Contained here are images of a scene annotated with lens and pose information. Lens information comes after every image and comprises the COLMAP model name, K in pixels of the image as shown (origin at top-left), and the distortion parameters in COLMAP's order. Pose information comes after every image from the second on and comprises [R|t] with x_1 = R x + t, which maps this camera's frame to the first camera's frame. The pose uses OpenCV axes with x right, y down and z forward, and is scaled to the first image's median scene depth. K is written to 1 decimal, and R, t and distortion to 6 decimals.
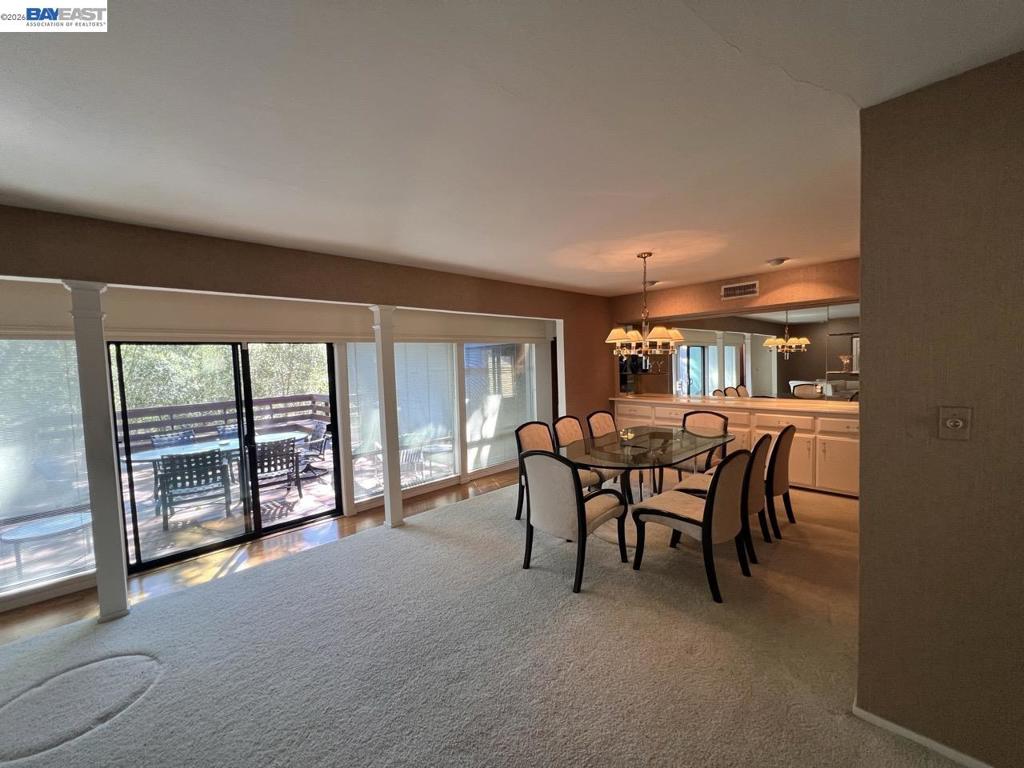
lens RADIAL K [[410.7, 0, 512.0], [0, 410.7, 384.0], [0, 0, 1]] dist [-0.001819, -0.000287]
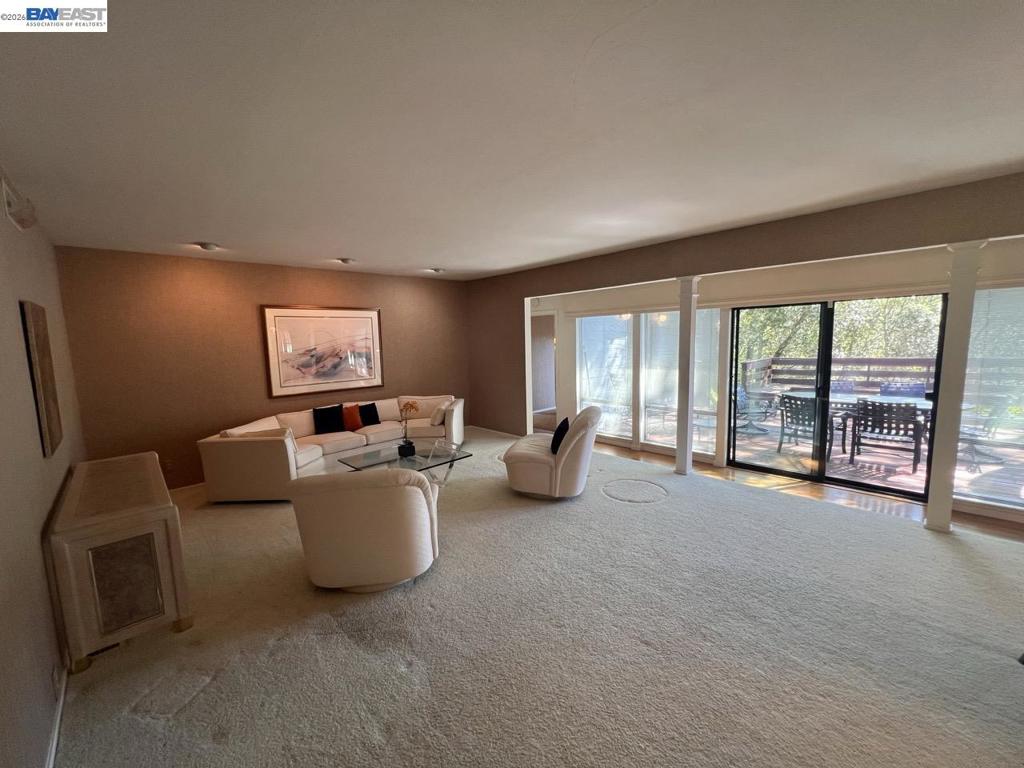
lens RADIAL K [[410.7, 0, 512.0], [0, 410.7, 384.0], [0, 0, 1]] dist [-0.001819, -0.000287]
pose [[0.006834, 0.147837, -0.988988, 0.432447], [-0.023352, 0.988765, 0.147643, -0.027334], [0.999704, 0.022086, 0.010209, 0.165240]]
